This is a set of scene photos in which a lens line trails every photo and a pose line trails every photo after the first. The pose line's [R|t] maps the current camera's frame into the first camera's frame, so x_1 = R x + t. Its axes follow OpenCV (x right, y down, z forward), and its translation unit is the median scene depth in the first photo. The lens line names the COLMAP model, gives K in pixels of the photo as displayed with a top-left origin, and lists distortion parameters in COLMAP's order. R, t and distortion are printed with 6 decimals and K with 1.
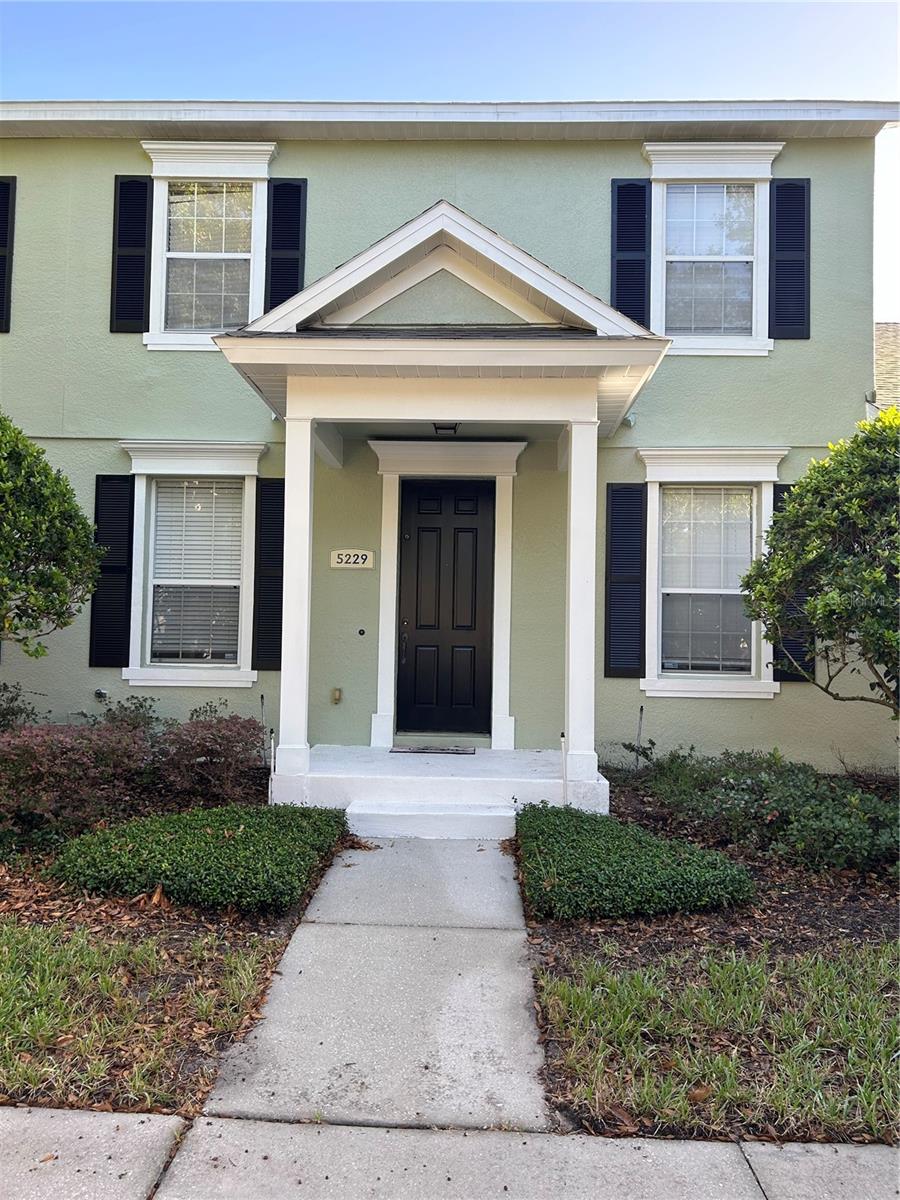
lens RADIAL K [[901.5, 0, 452.1], [0, 901.5, 597.2], [0, 0, 1]] dist [0.035738, -0.036504]
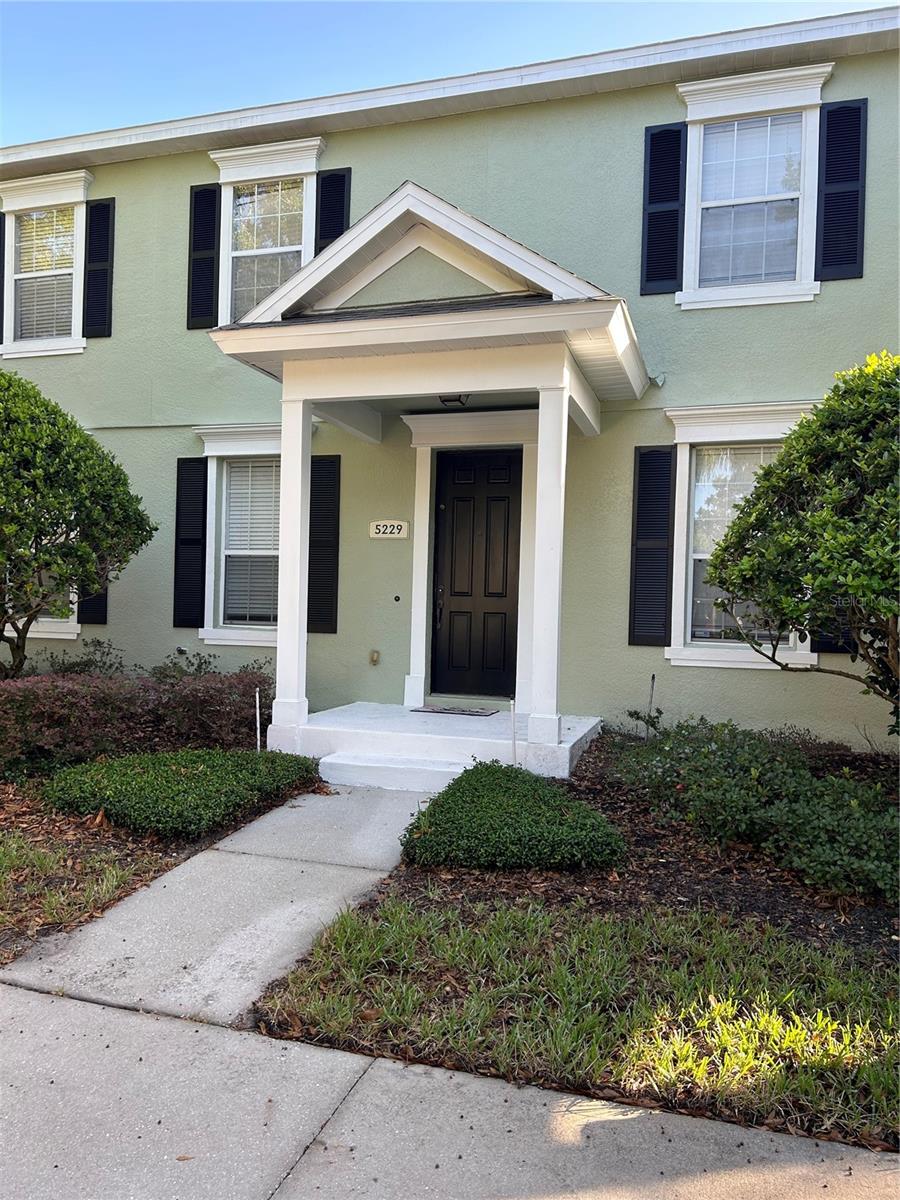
lens RADIAL K [[901.5, 0, 443.9], [0, 901.5, 604.2], [0, 0, 1]] dist [0.035738, -0.036504]
pose [[0.961763, 0.006231, -0.273813, 0.294751], [0.005160, 0.999152, 0.040860, 0.003294], [0.273835, -0.040710, 0.960915, -0.003618]]
